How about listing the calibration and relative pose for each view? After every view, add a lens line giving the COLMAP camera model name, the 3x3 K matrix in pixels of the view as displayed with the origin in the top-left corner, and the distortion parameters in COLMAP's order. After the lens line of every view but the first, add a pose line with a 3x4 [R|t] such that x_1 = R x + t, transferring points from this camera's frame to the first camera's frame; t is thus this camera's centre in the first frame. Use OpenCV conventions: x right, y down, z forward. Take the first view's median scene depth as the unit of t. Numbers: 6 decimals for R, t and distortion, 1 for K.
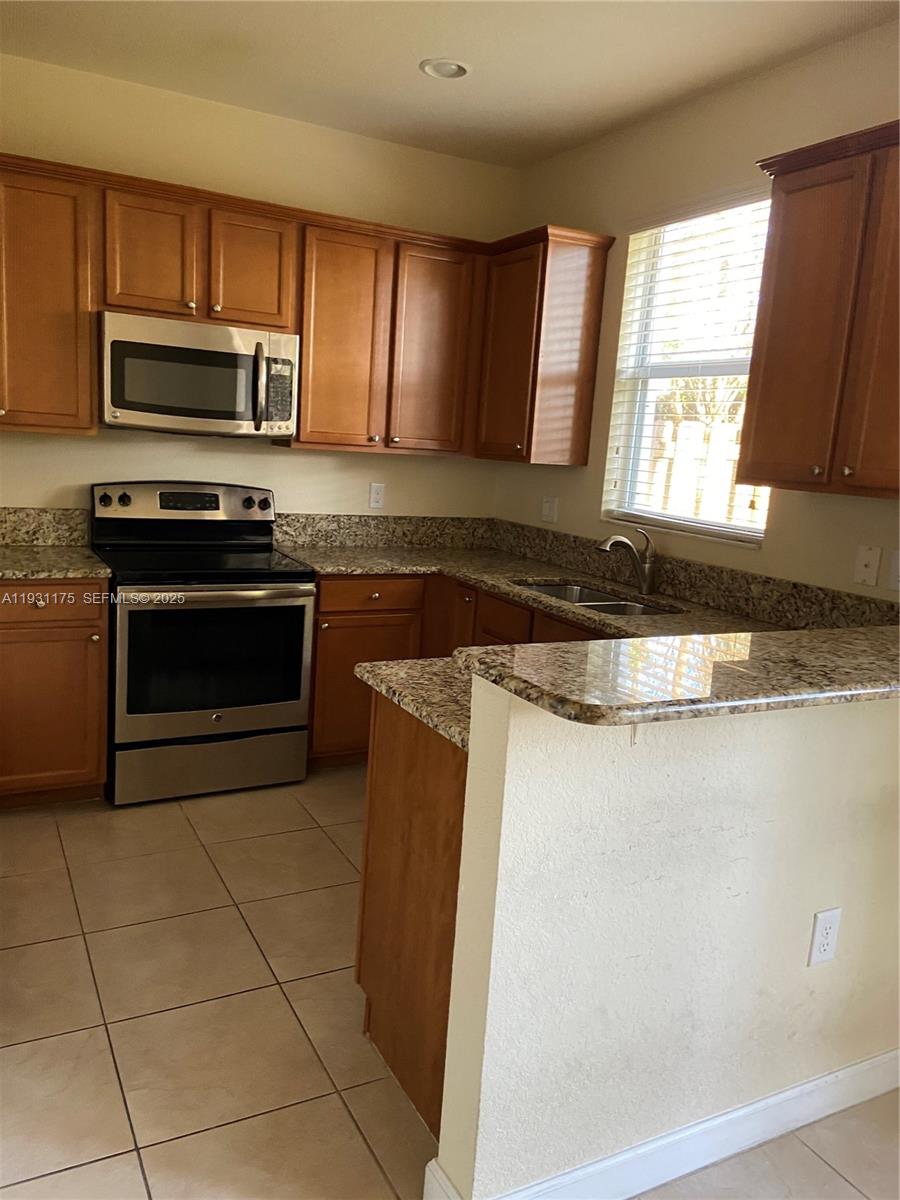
lens RADIAL K [[910.4, 0, 448.1], [0, 910.4, 600.9], [0, 0, 1]] dist [0.082849, 0.000178]
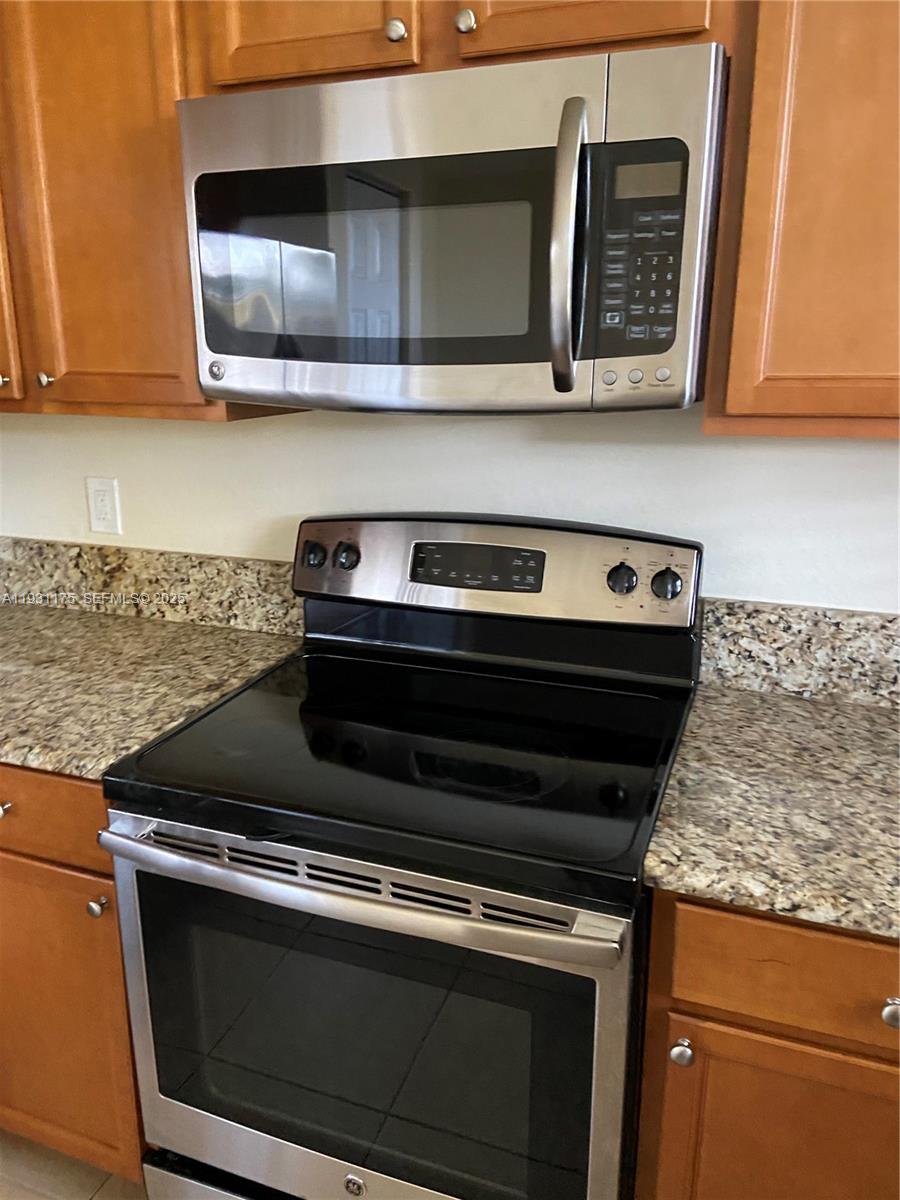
lens RADIAL K [[910.4, 0, 443.1], [0, 910.4, 594.3], [0, 0, 1]] dist [0.082849, 0.000178]
pose [[0.658885, 0.129918, -0.740940, 0.016212], [-0.091650, 0.991500, 0.092351, -0.137274], [0.746639, 0.007059, 0.665191, 0.738100]]
